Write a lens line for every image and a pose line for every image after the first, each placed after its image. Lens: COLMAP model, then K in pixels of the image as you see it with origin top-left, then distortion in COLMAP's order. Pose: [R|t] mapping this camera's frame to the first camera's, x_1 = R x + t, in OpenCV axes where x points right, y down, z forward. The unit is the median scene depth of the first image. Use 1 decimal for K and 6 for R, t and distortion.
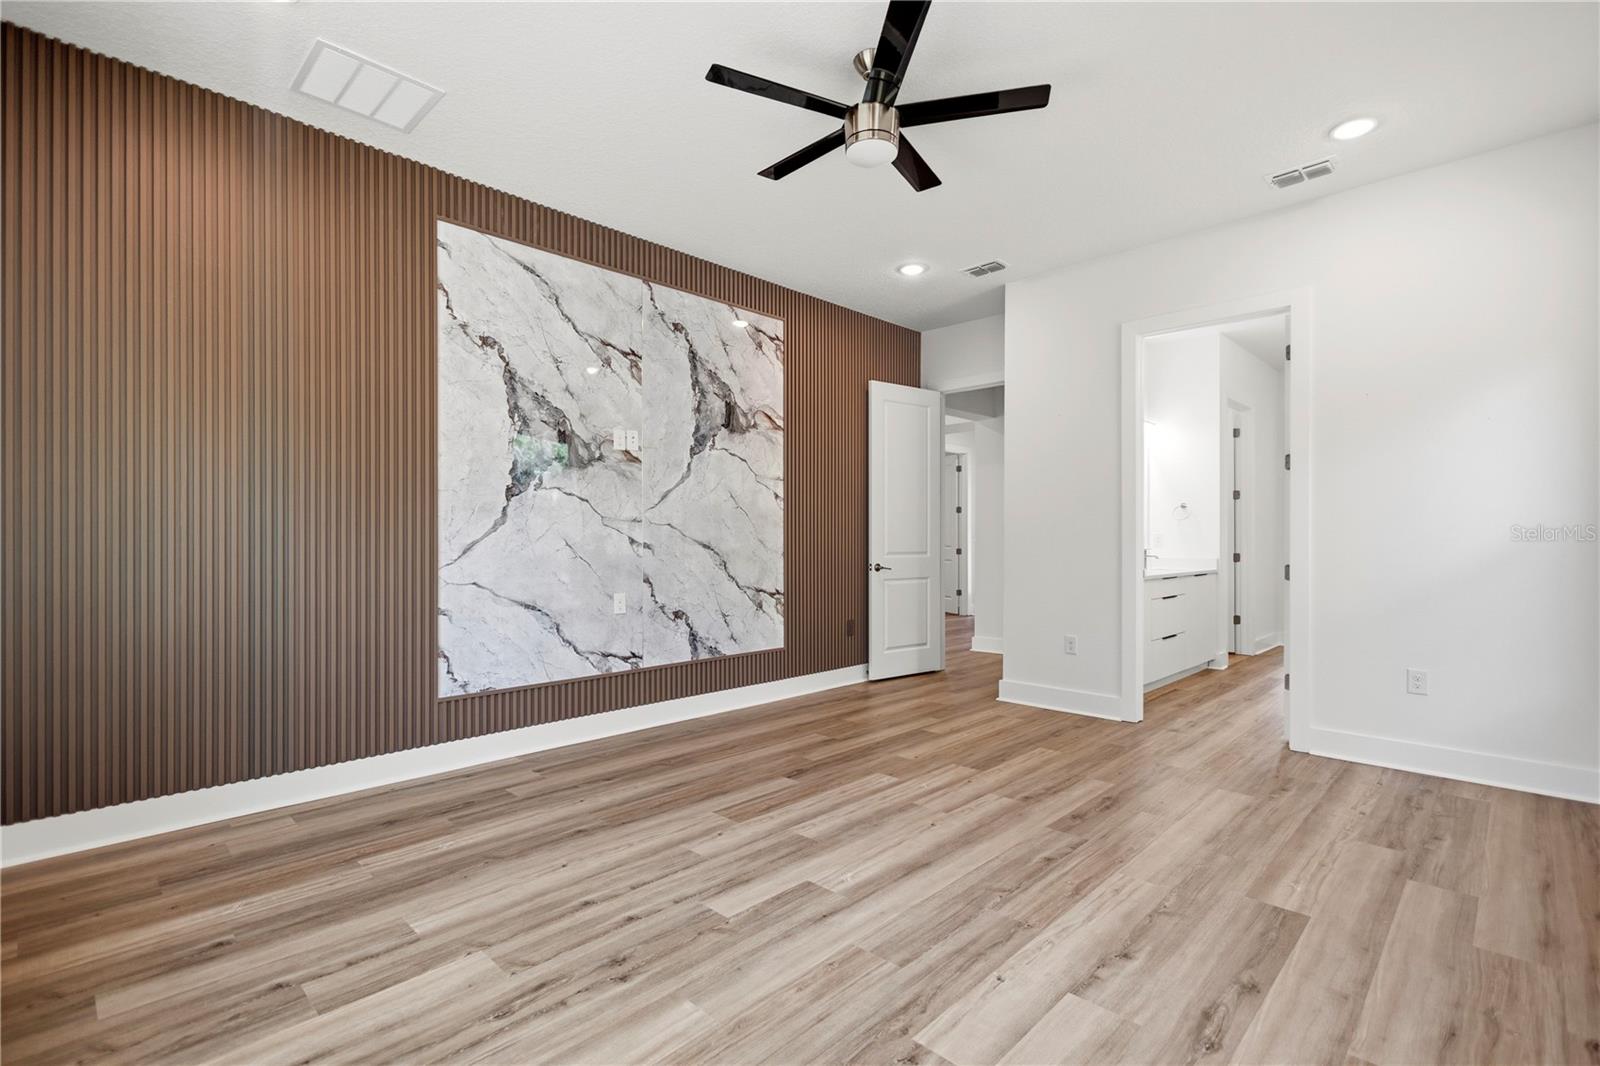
lens RADIAL K [[746.3, 0, 800.5], [0, 746.3, 536.1], [0, 0, 1]] dist [0.007547, -0.000044]
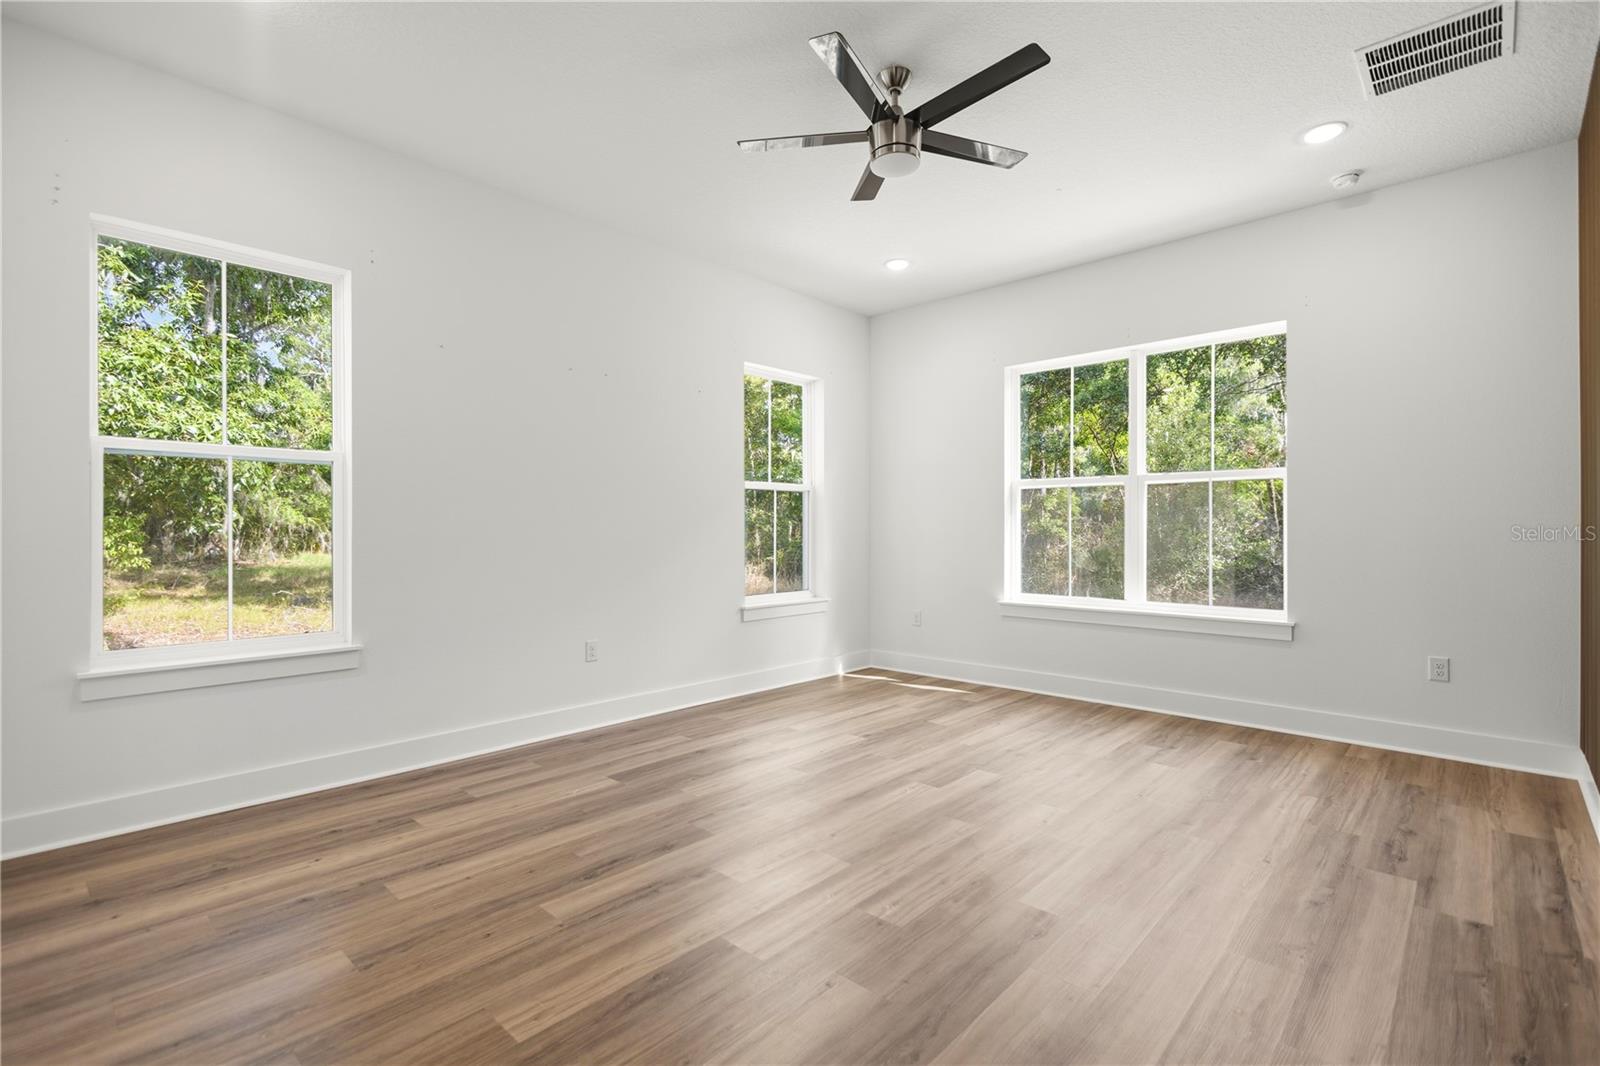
lens RADIAL K [[746.3, 0, 800.5], [0, 746.3, 536.1], [0, 0, 1]] dist [0.007547, -0.000044]
pose [[-0.999619, 0.001365, -0.027556, 0.262306], [0.001246, 0.999990, 0.004346, 0.005444], [0.027562, 0.004310, -0.999611, 2.083617]]
